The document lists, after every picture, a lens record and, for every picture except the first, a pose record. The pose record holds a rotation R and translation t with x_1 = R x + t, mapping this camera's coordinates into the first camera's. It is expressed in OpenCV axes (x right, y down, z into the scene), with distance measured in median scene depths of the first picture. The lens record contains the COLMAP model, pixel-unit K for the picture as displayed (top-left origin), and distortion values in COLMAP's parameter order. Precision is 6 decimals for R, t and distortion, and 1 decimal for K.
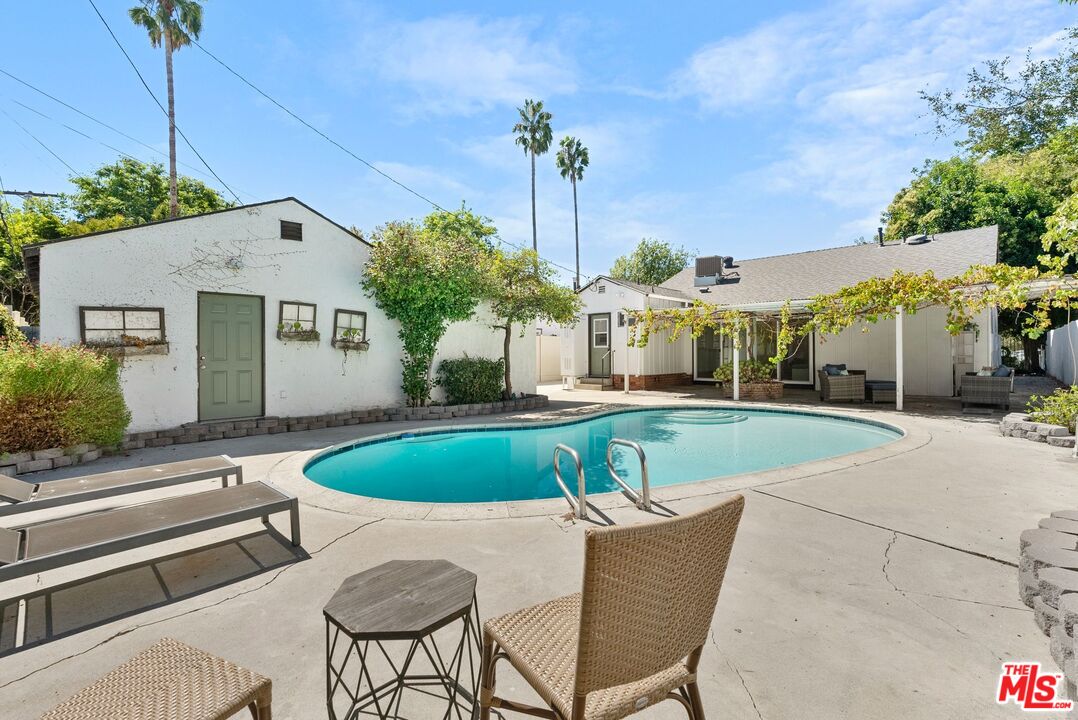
lens RADIAL K [[472.4, 0, 562.0], [0, 472.4, 348.3], [0, 0, 1]] dist [-0.000799, -0.000064]
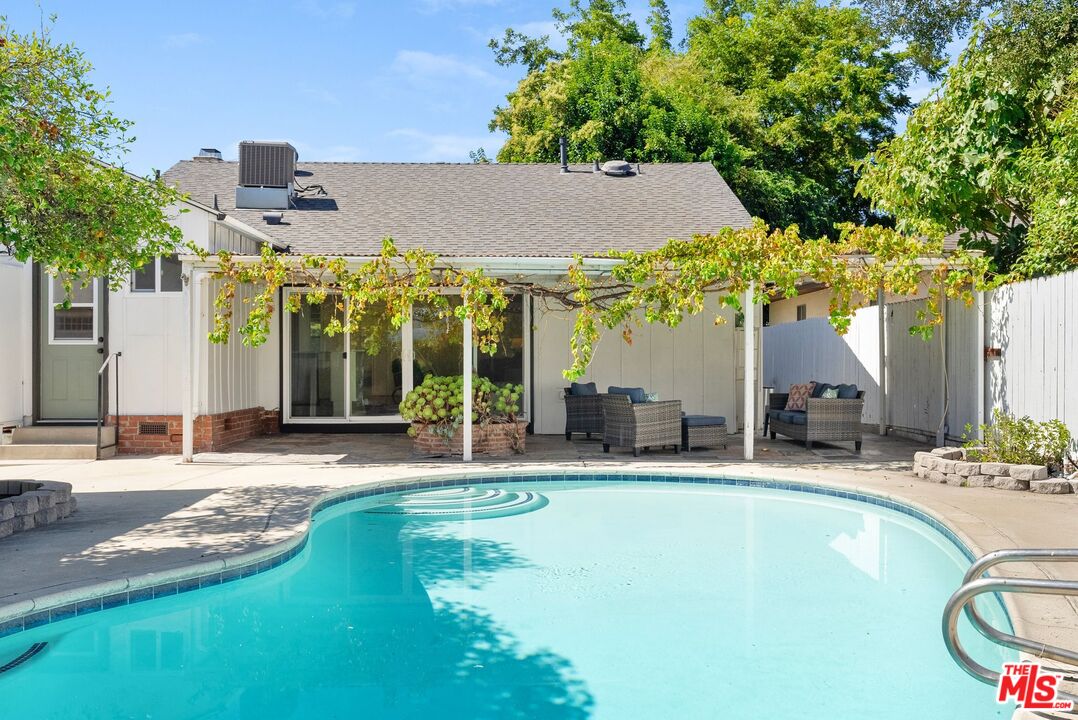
lens RADIAL K [[1031.6, 0, 539.0], [0, 1031.6, 360.0], [0, 0, 1]] dist [0.005345, 0.004479]
pose [[0.723078, 0.006186, 0.690739, -0.217339], [-0.010829, 0.999939, 0.002381, 0.004735], [-0.690682, -0.009202, 0.723100, 0.158178]]
